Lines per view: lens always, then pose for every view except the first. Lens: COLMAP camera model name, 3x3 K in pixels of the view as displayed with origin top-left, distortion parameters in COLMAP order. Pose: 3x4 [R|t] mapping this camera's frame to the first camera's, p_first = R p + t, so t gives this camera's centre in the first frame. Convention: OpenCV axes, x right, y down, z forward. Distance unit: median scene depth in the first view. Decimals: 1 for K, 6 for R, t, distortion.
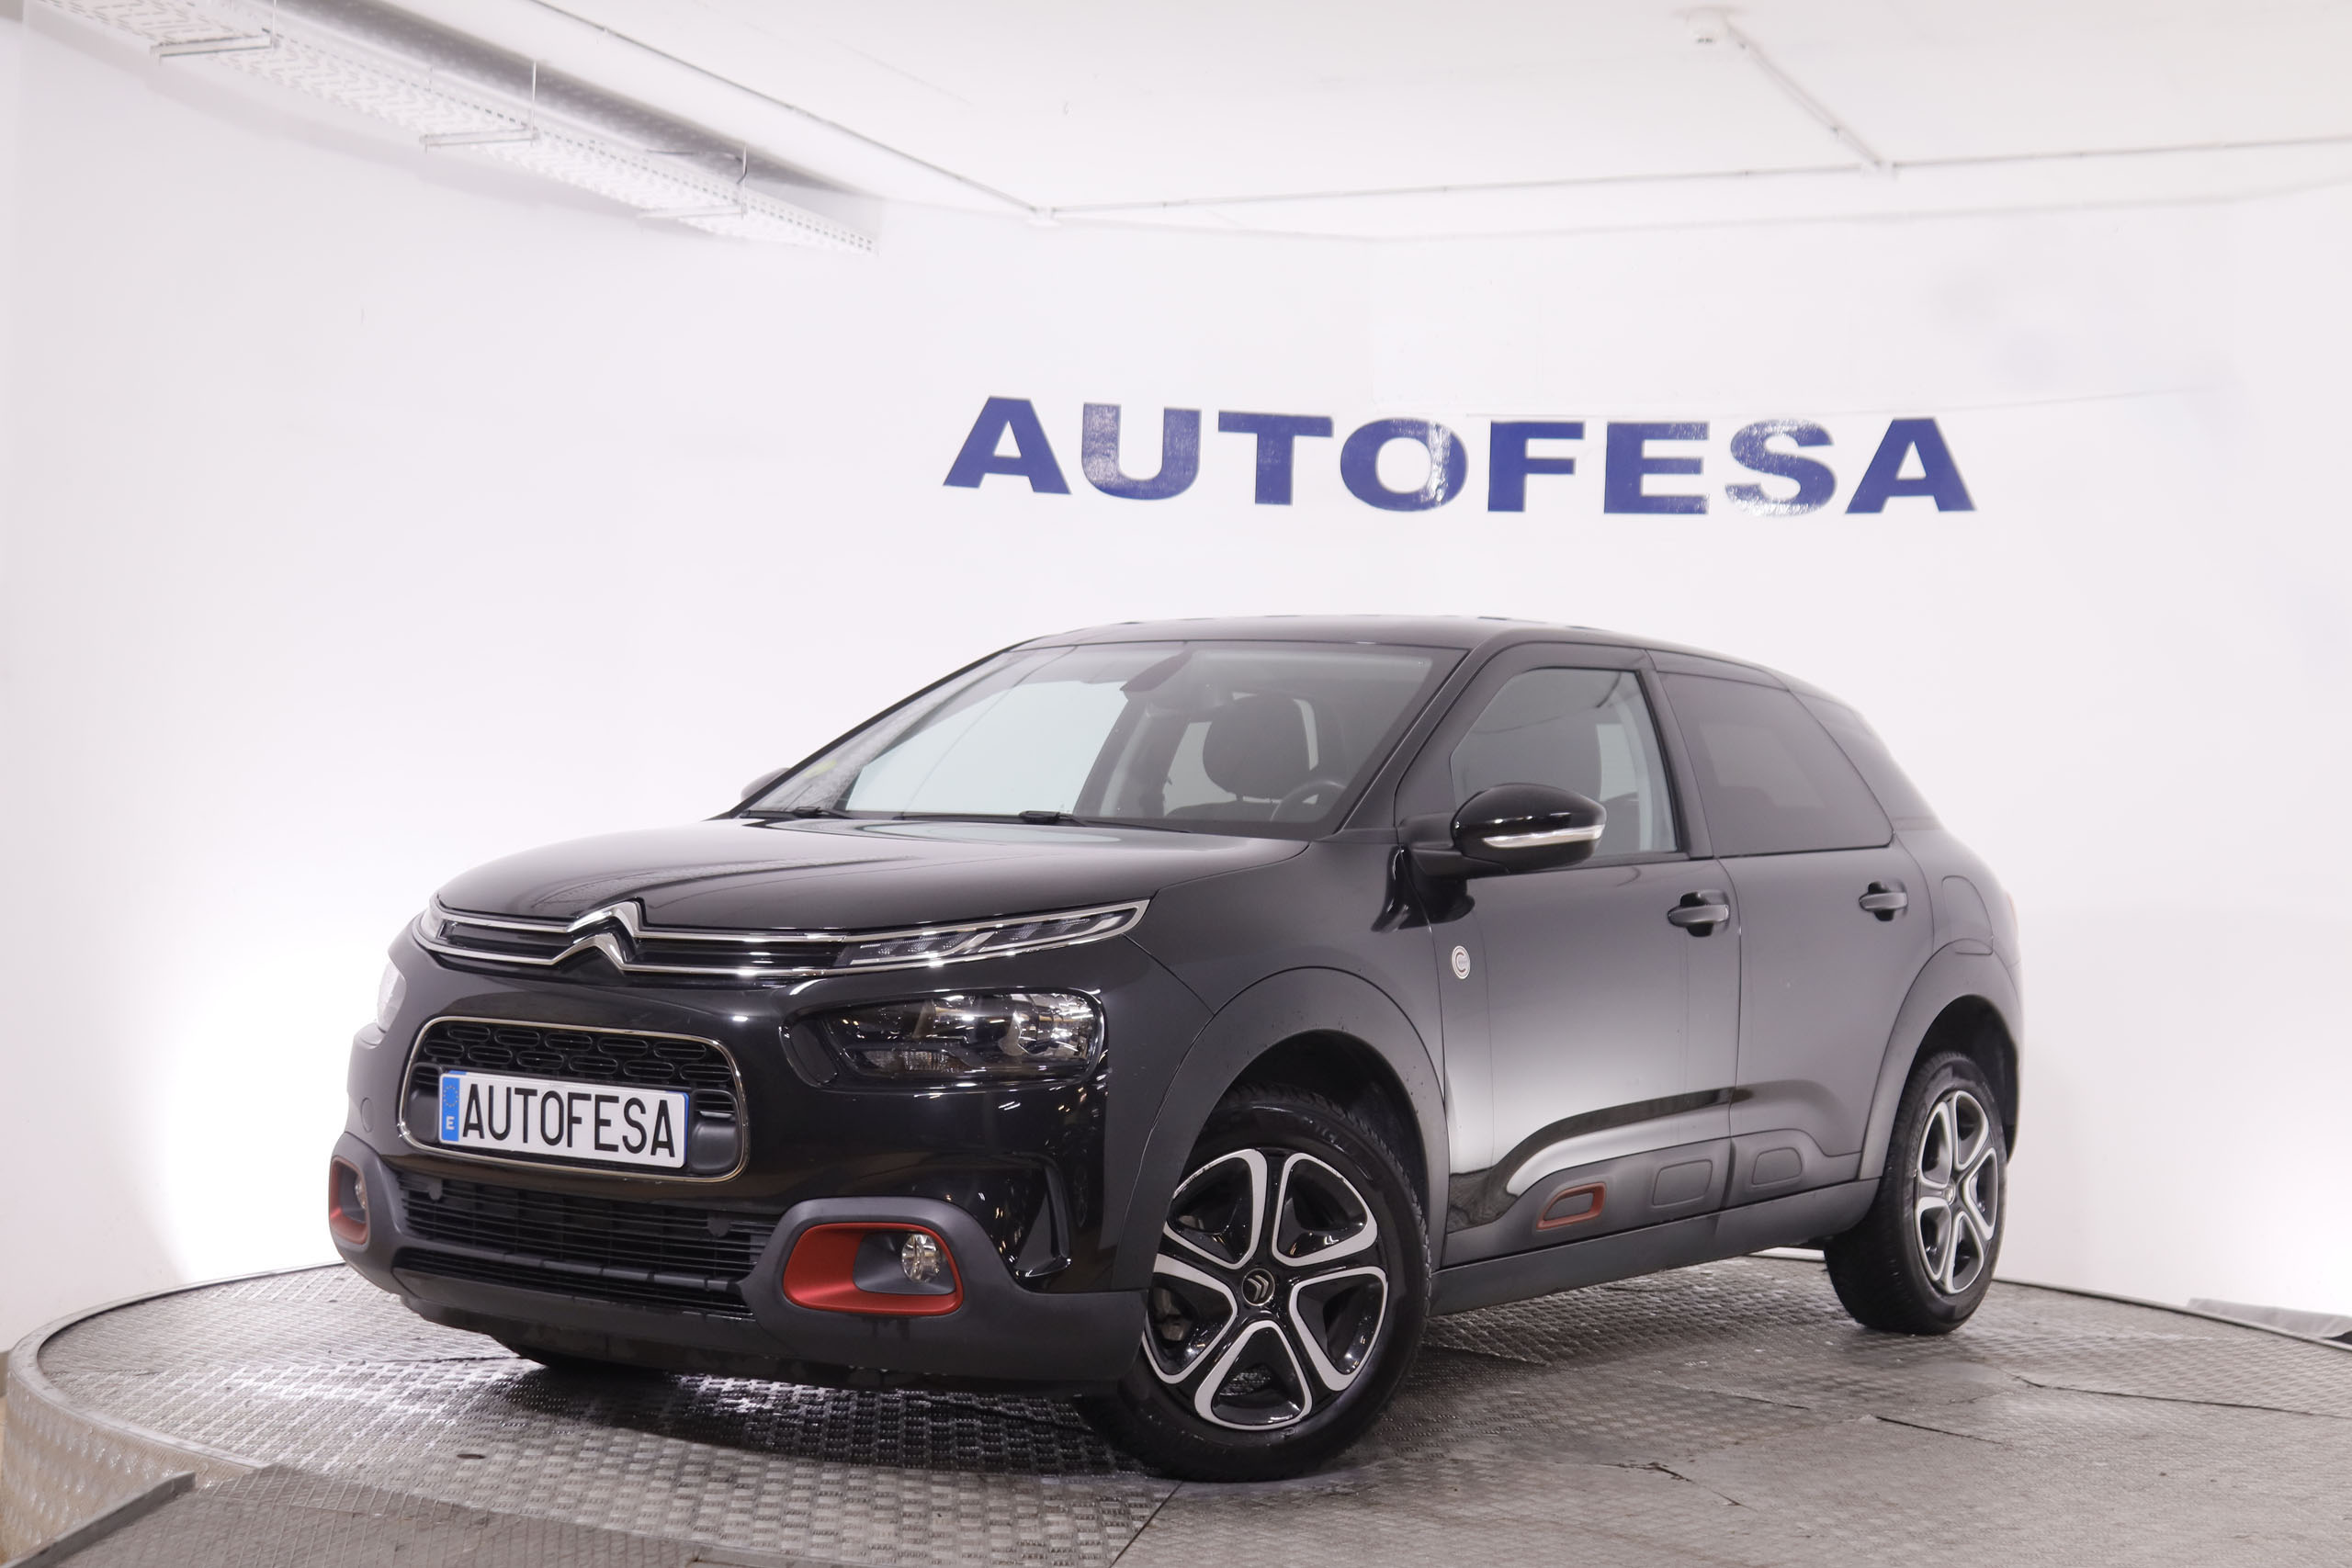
lens RADIAL K [[3475.1, 0, 1176.0], [0, 3475.1, 784.0], [0, 0, 1]] dist [-0.022314, 0.061004]
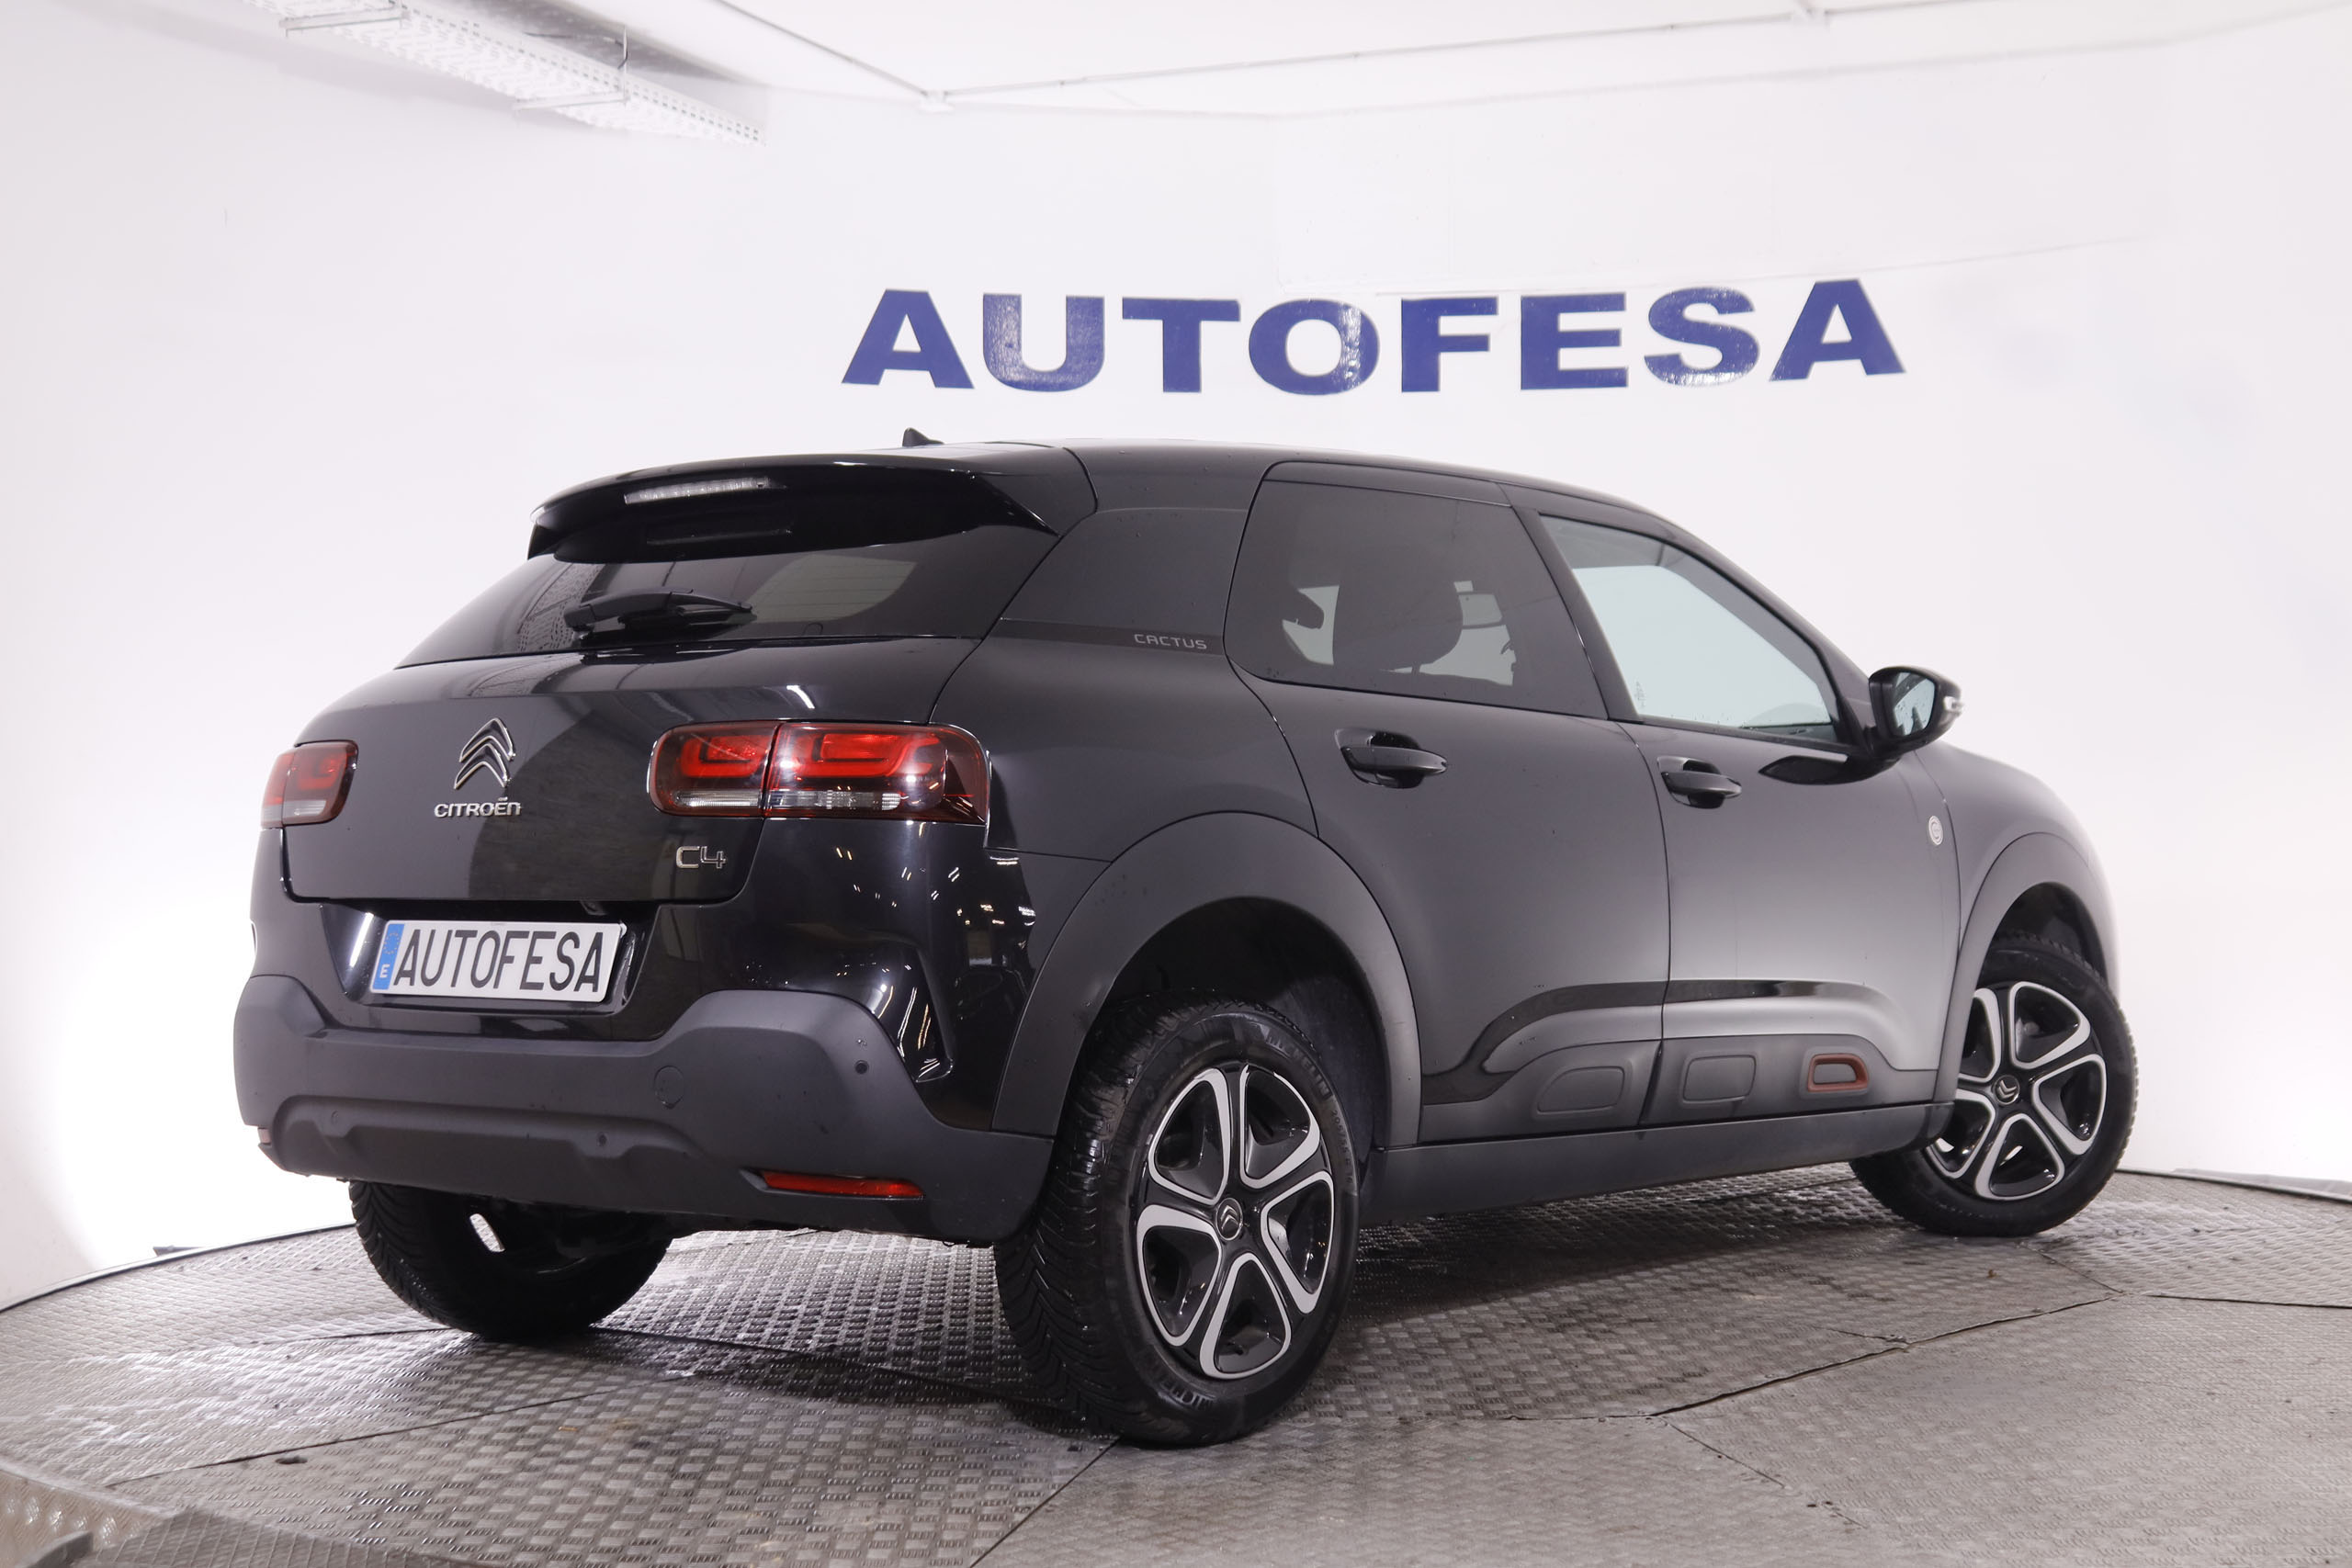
lens RADIAL K [[3246.0, 0, 1186.9], [0, 3246.0, 774.6], [0, 0, 1]] dist [-0.046266, 0.128481]
pose [[0.997808, -0.039319, 0.053231, -0.025017], [0.037998, 0.998949, 0.025616, 0.003470], [-0.054182, -0.023537, 0.998254, 0.098683]]
